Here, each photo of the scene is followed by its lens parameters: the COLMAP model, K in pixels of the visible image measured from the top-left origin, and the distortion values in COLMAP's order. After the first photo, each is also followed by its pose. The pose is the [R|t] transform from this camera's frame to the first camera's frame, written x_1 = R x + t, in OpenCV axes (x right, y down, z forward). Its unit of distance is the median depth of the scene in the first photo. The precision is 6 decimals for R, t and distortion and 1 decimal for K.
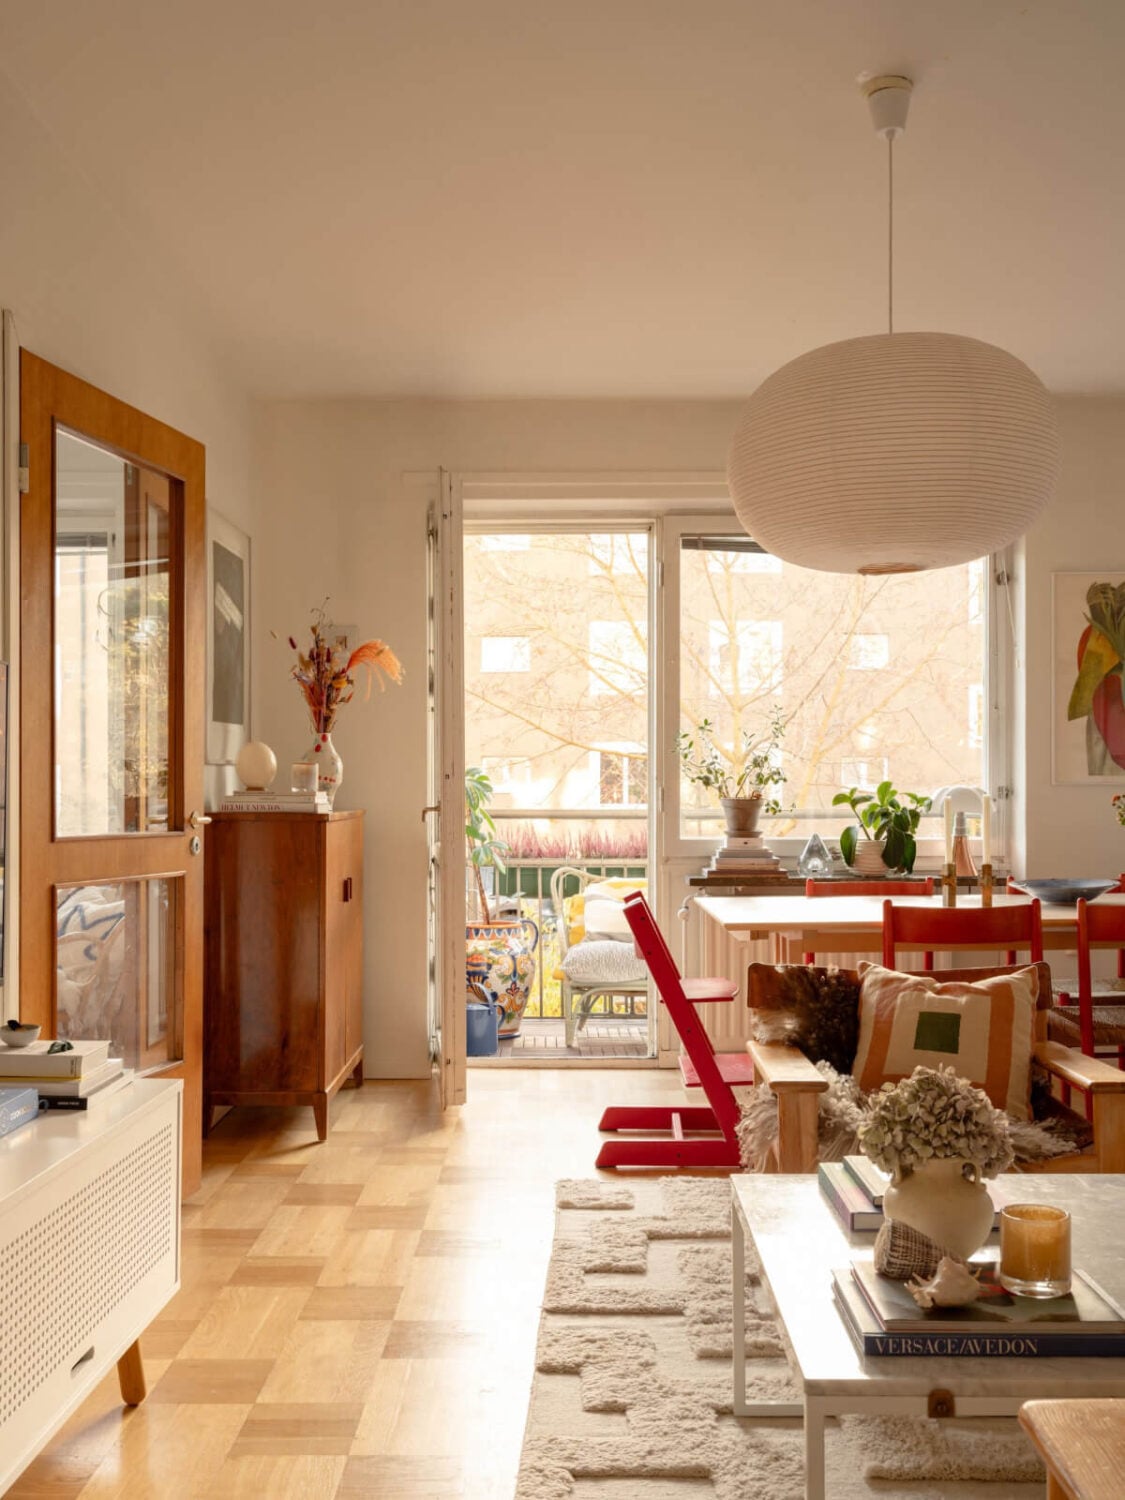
lens RADIAL K [[1172.2, 0, 558.5], [0, 1172.2, 786.7], [0, 0, 1]] dist [-0.003338, -0.003348]
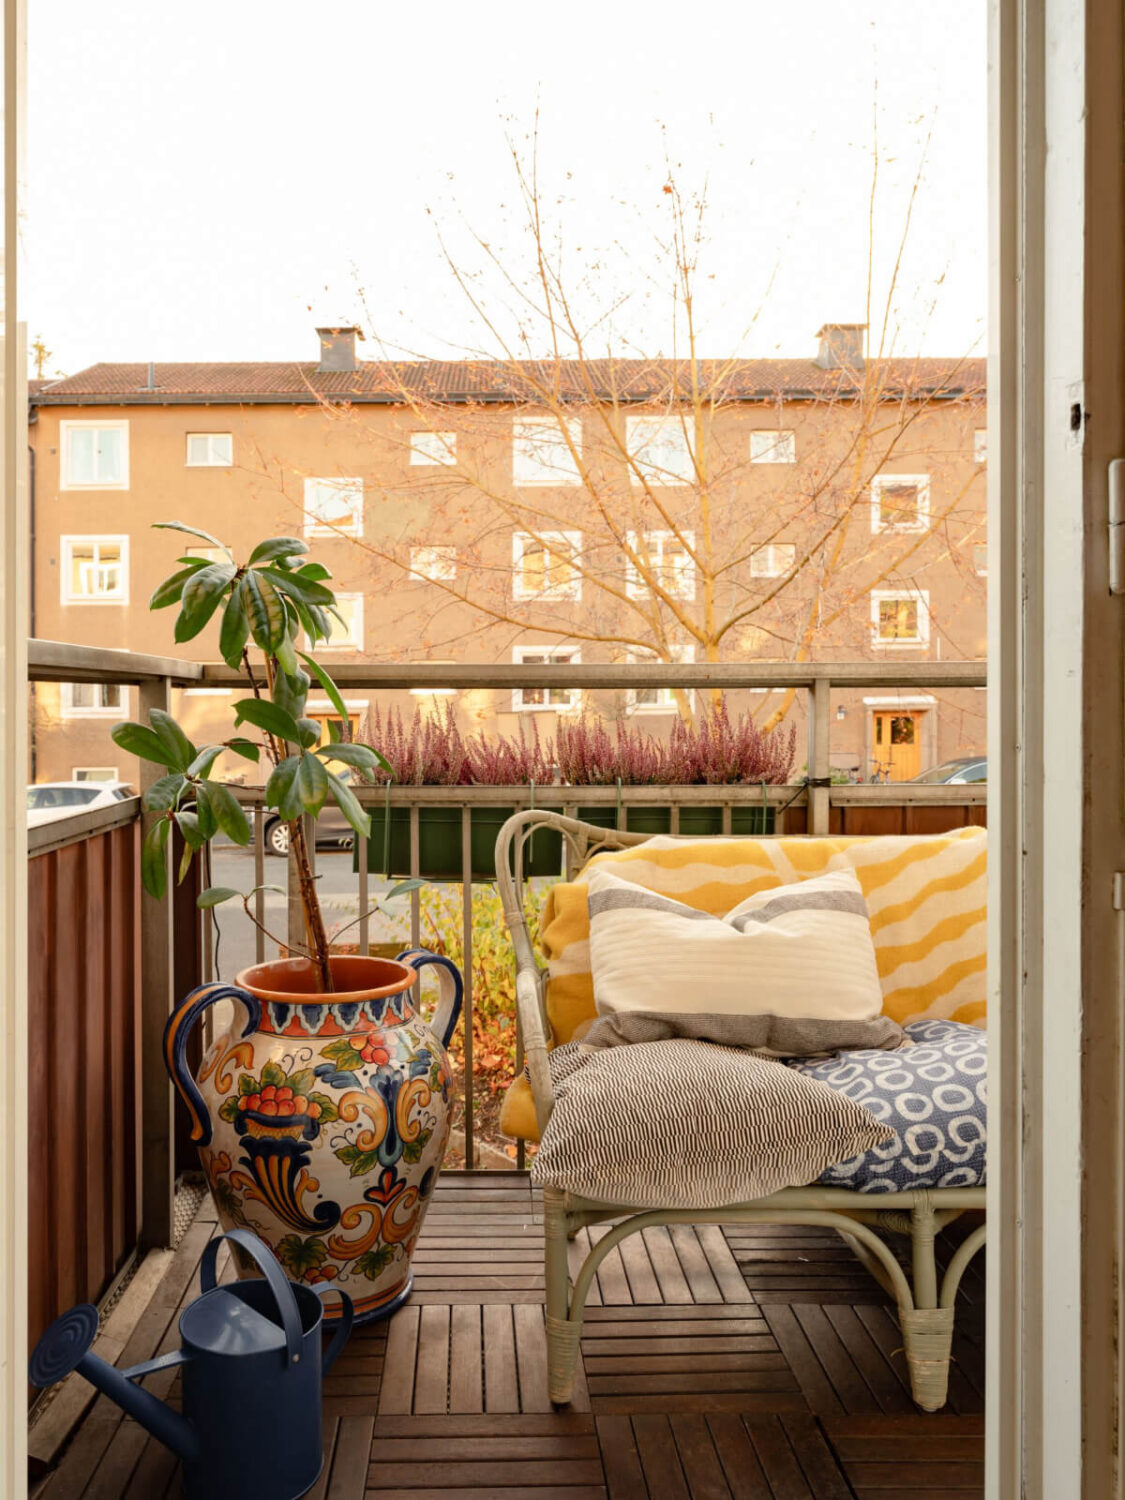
lens RADIAL K [[1272.1, 0, 592.3], [0, 1272.1, 732.9], [0, 0, 1]] dist [0.000223, 0.002091]
pose [[0.996515, 0.004085, 0.083316, -0.010040], [-0.007715, 0.999033, 0.043291, 0.024545], [-0.083059, -0.043782, 0.995582, 0.591288]]
